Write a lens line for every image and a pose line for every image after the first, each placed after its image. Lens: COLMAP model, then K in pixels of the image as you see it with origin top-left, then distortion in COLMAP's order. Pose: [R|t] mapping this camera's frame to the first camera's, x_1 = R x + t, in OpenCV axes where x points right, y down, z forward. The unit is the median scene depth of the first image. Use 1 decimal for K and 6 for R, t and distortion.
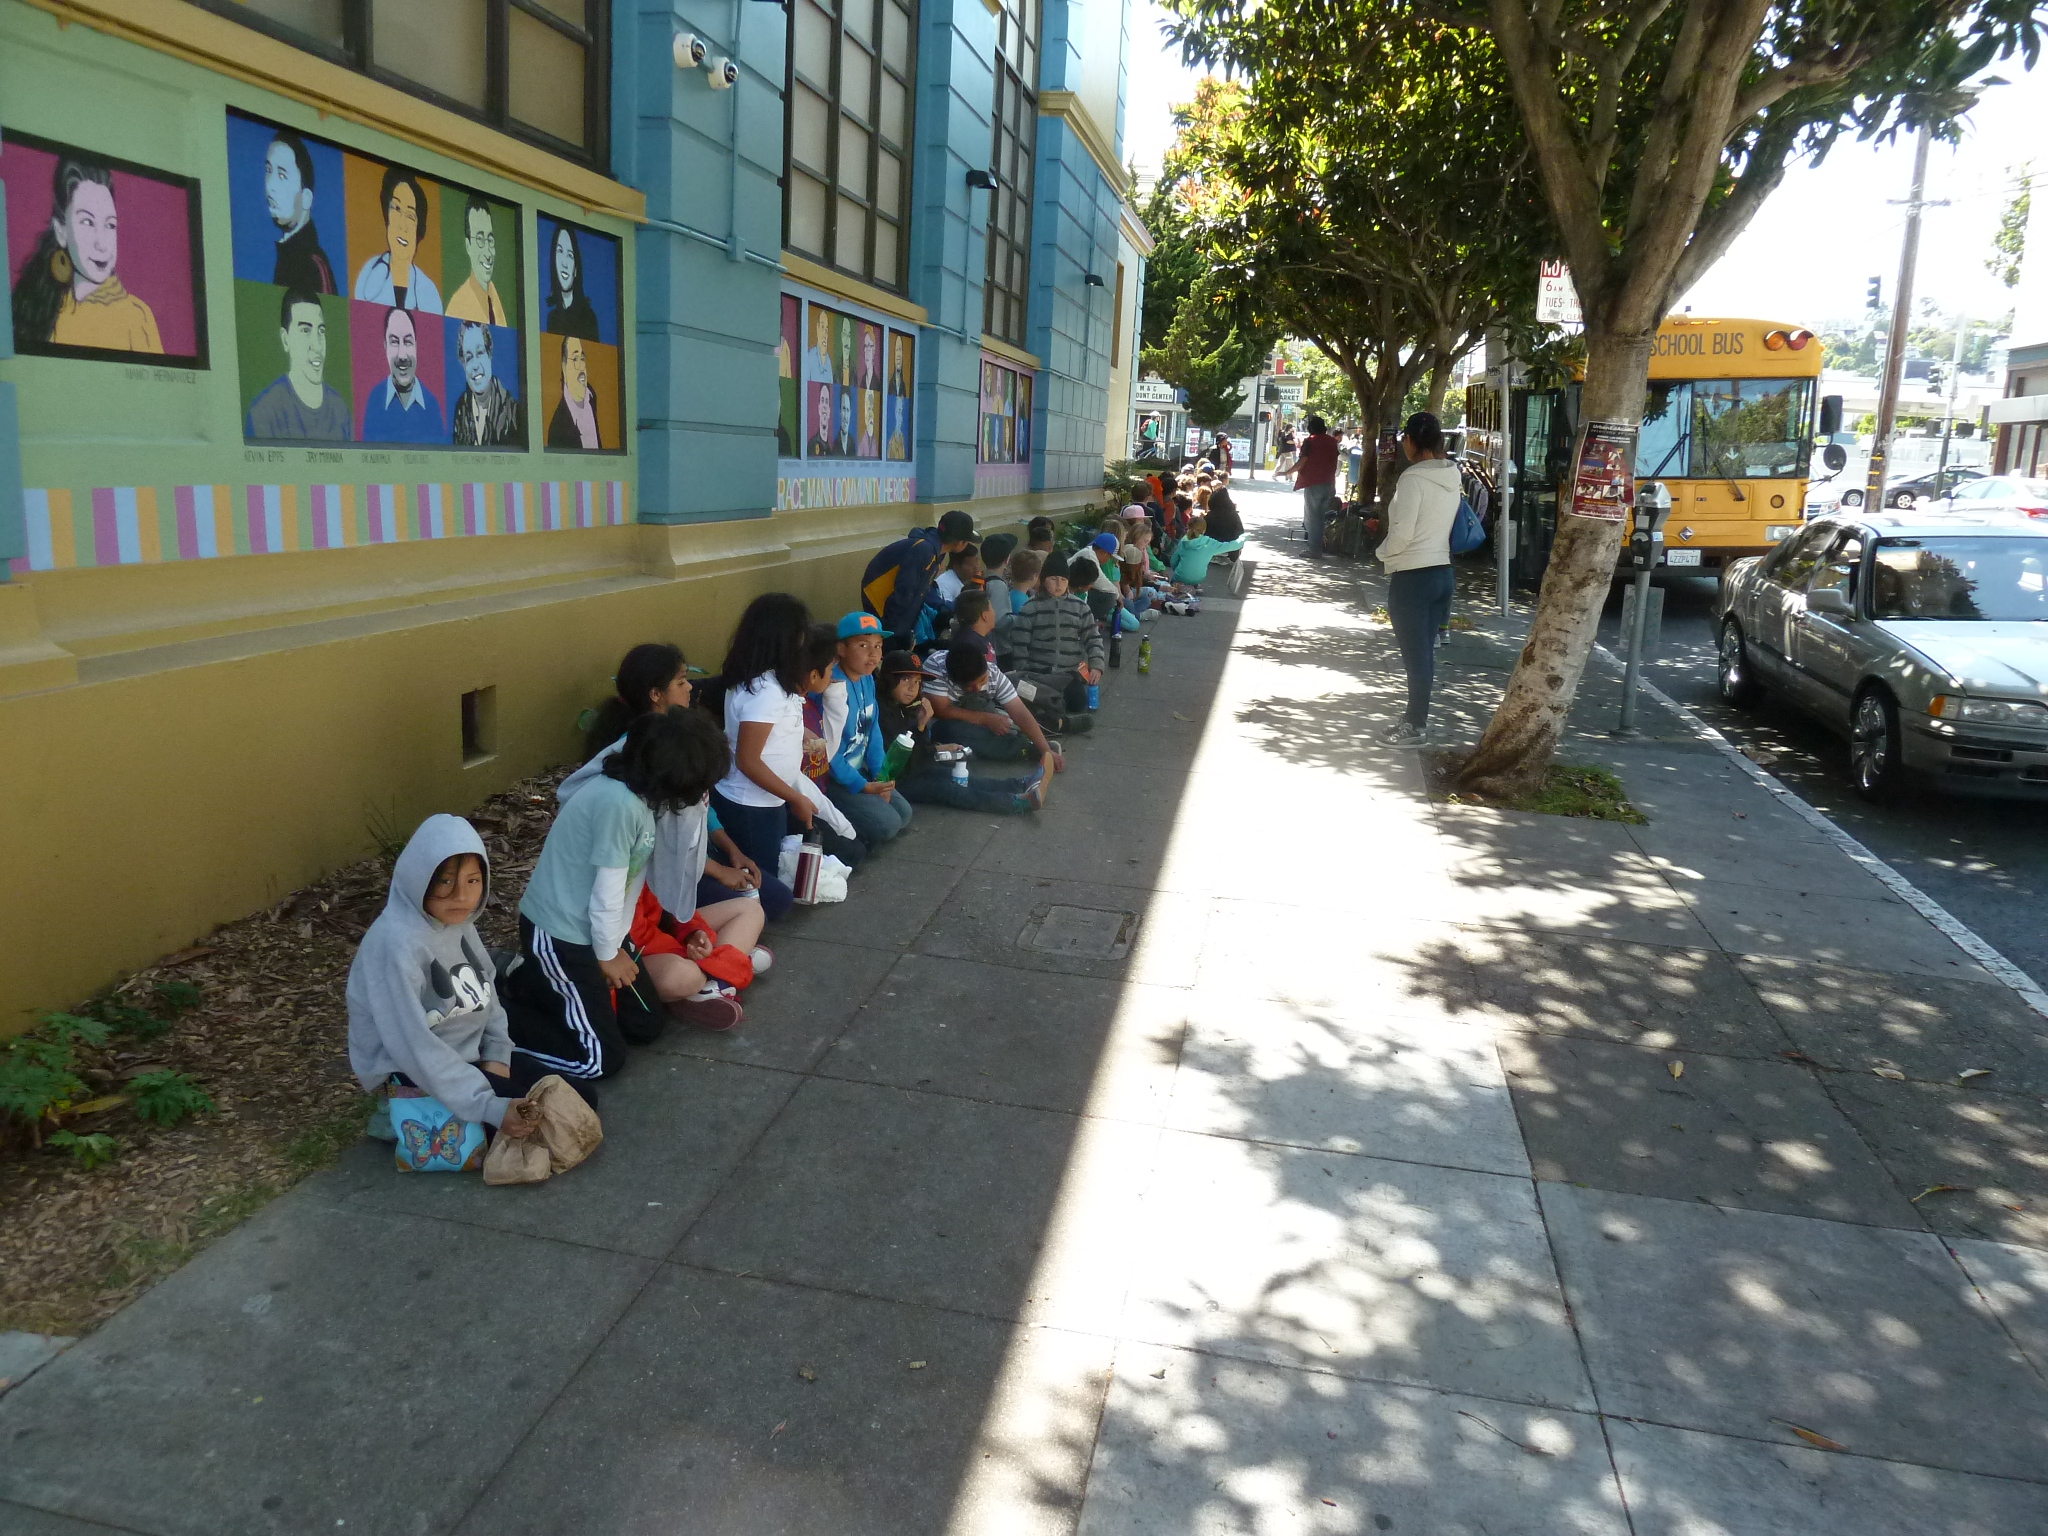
lens RADIAL K [[1513.1, 0, 1024.0], [0, 1513.1, 768.0], [0, 0, 1]] dist [-0.028552, -0.004069]
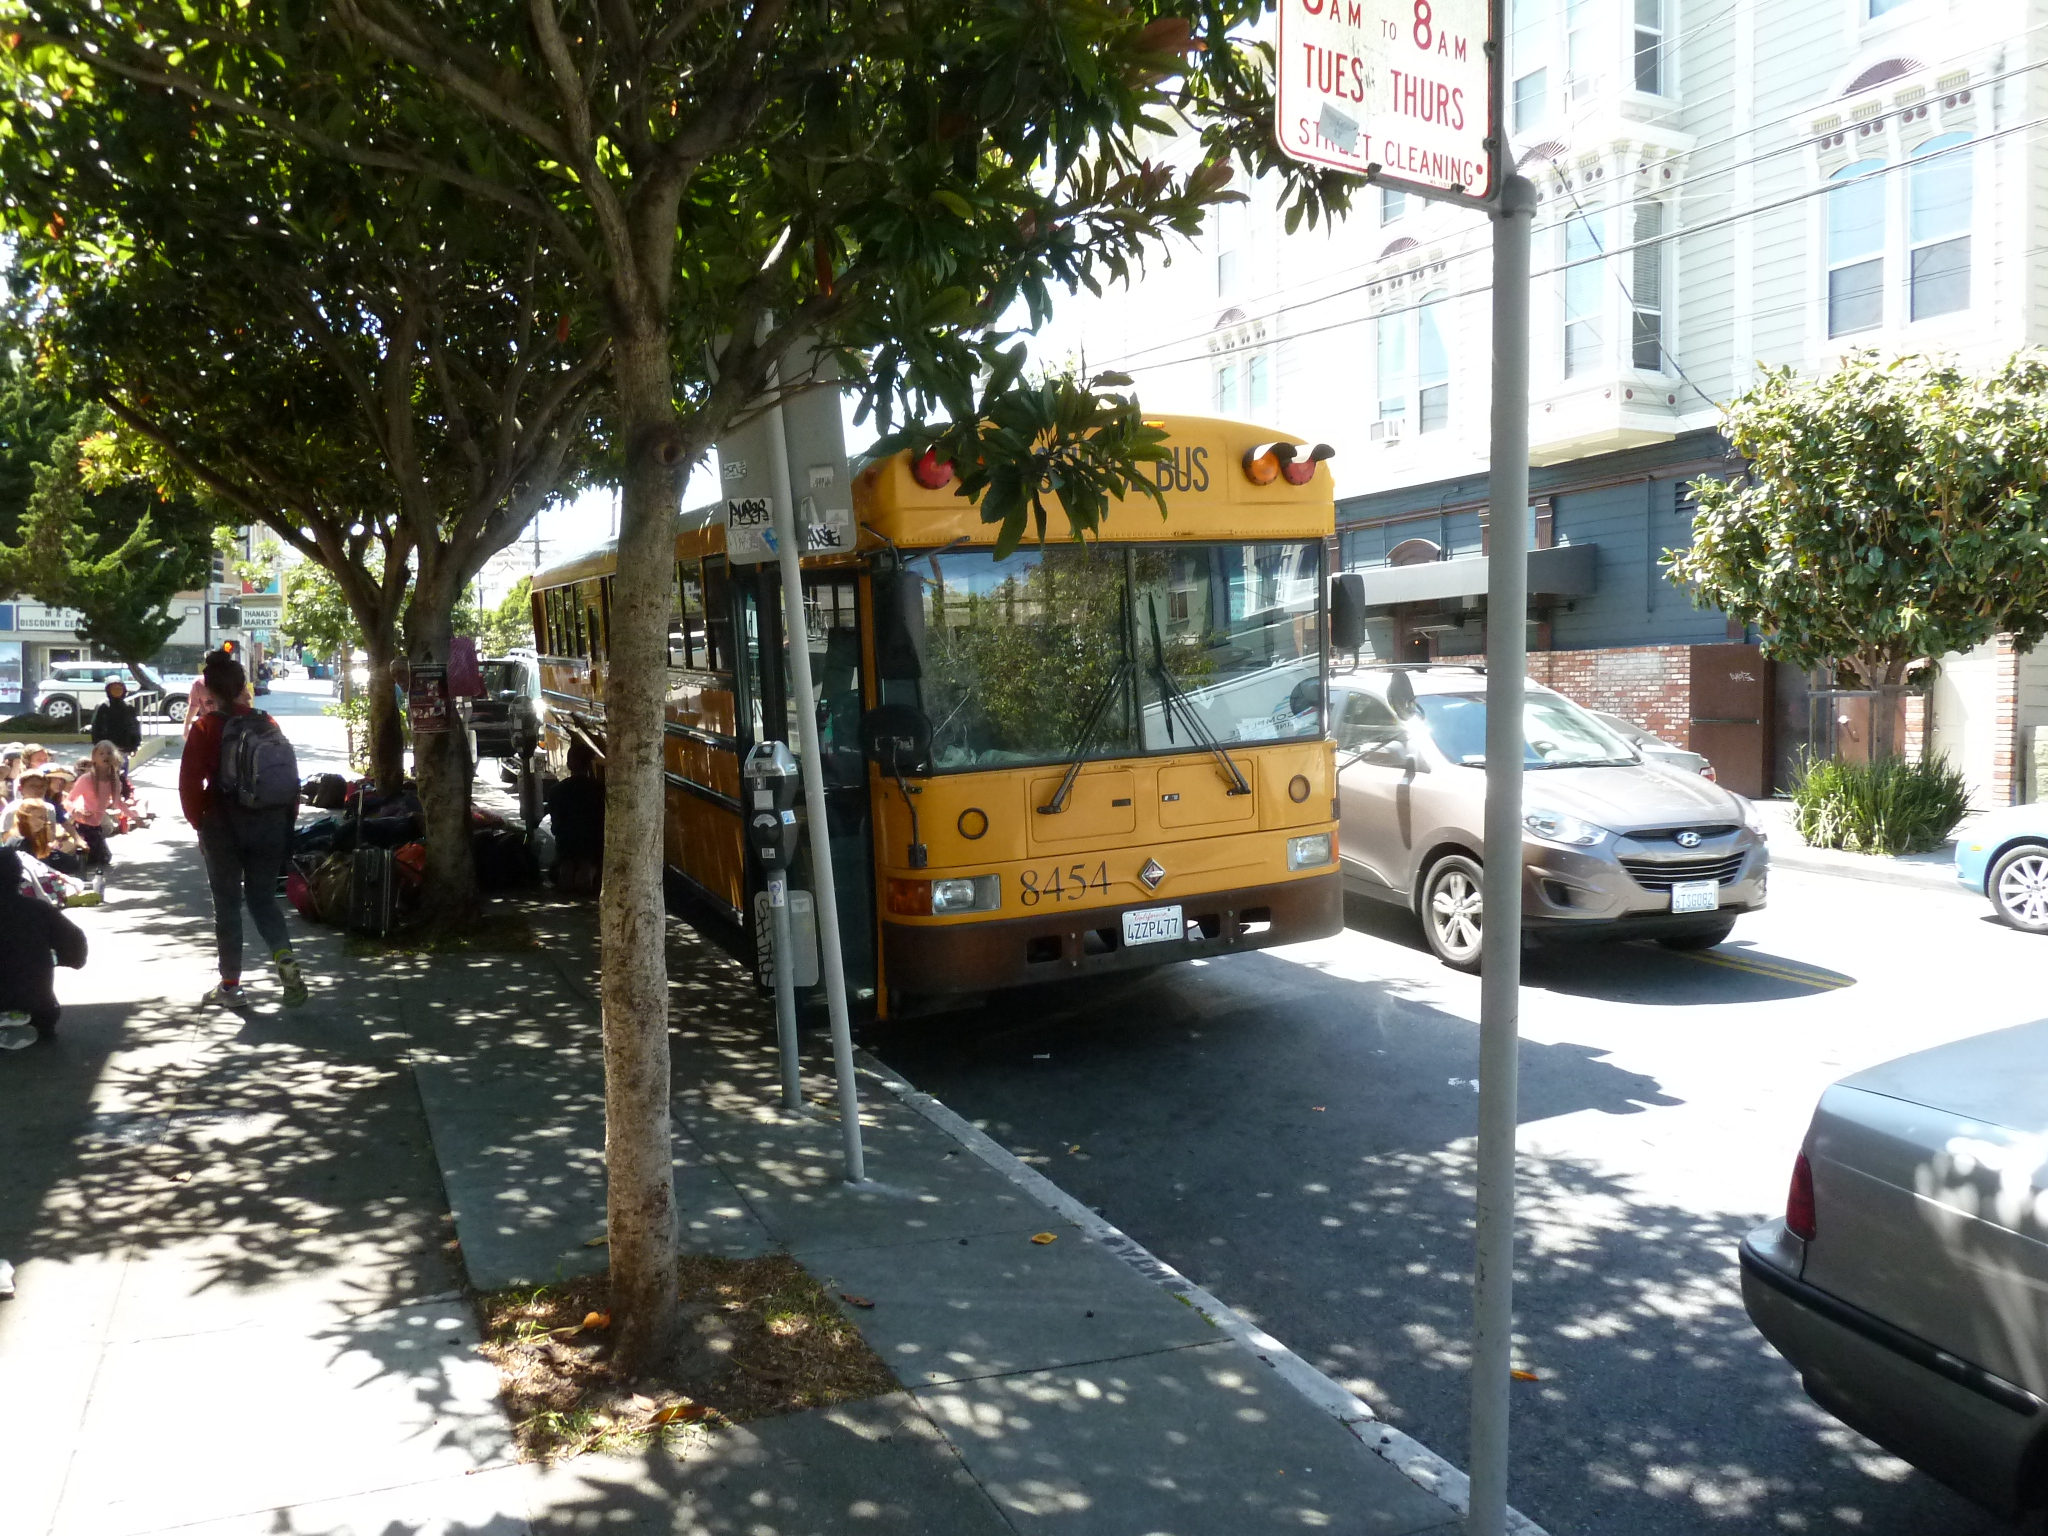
lens RADIAL K [[1513.1, 0, 1024.0], [0, 1513.1, 768.0], [0, 0, 1]] dist [-0.028552, -0.004069]
pose [[0.809092, -0.075600, 0.582799, 0.200886], [0.157230, 0.983387, -0.090717, -0.214319], [-0.566258, 0.165032, 0.807537, 0.909749]]
